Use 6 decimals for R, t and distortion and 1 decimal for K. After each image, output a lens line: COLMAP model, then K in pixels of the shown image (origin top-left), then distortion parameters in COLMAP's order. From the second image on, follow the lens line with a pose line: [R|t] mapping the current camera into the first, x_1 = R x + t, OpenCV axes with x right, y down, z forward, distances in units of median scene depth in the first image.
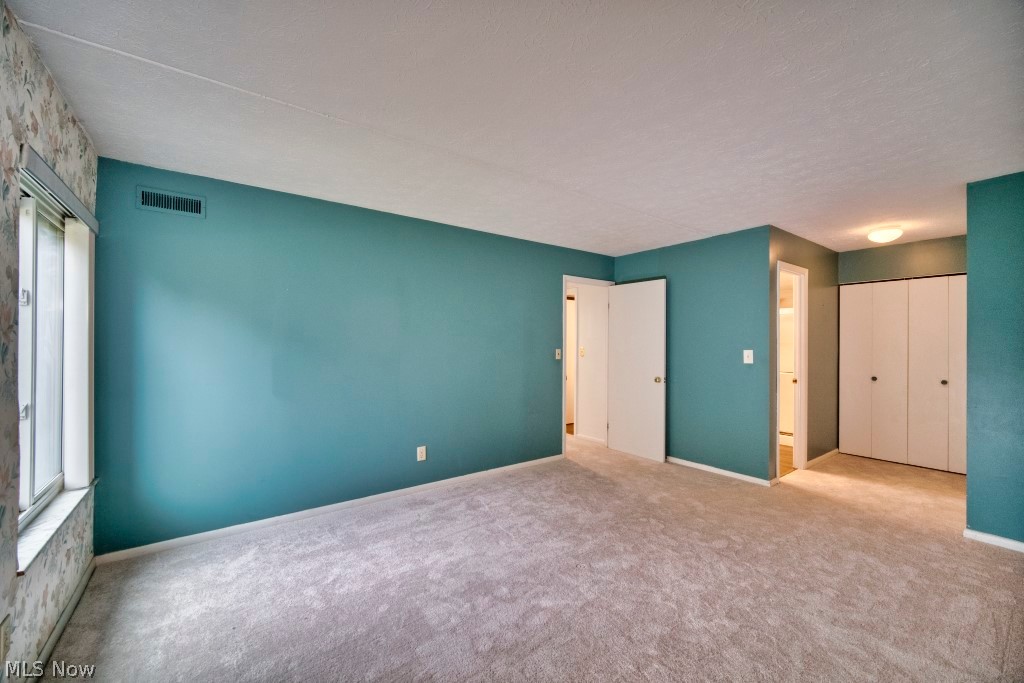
lens RADIAL K [[408.2, 0, 507.1], [0, 408.2, 341.8], [0, 0, 1]] dist [-0.002500, -0.000173]
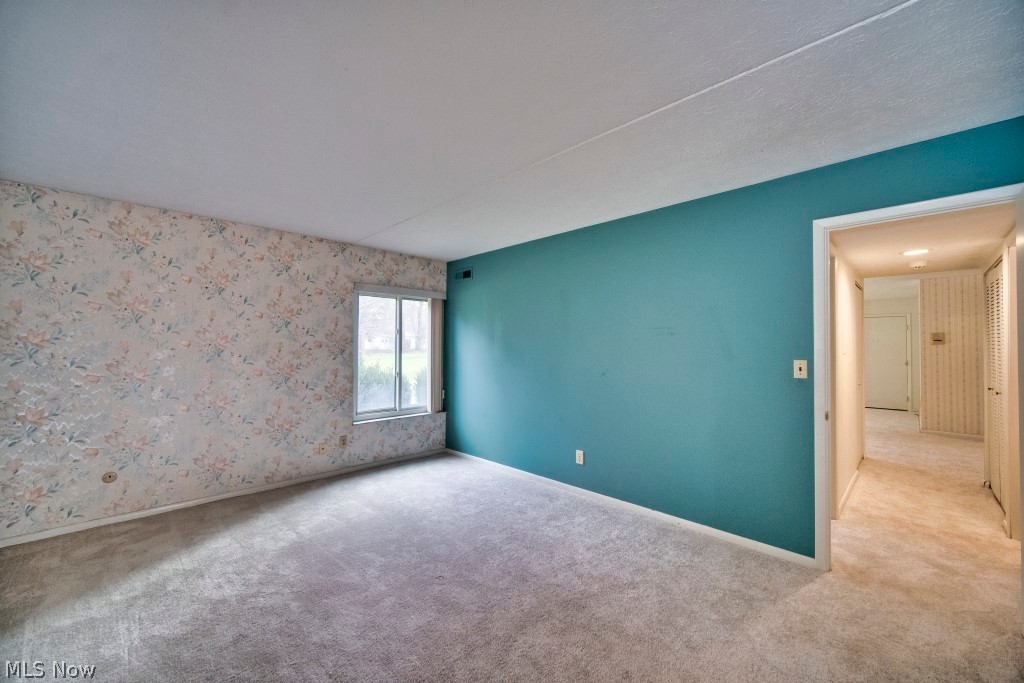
lens RADIAL K [[408.2, 0, 507.1], [0, 408.2, 341.8], [0, 0, 1]] dist [-0.002500, -0.000173]
pose [[0.137292, -0.014419, -0.990426, 0.781721], [0.007828, 0.999879, -0.013472, -0.003117], [0.990500, -0.005904, 0.137388, 0.681256]]
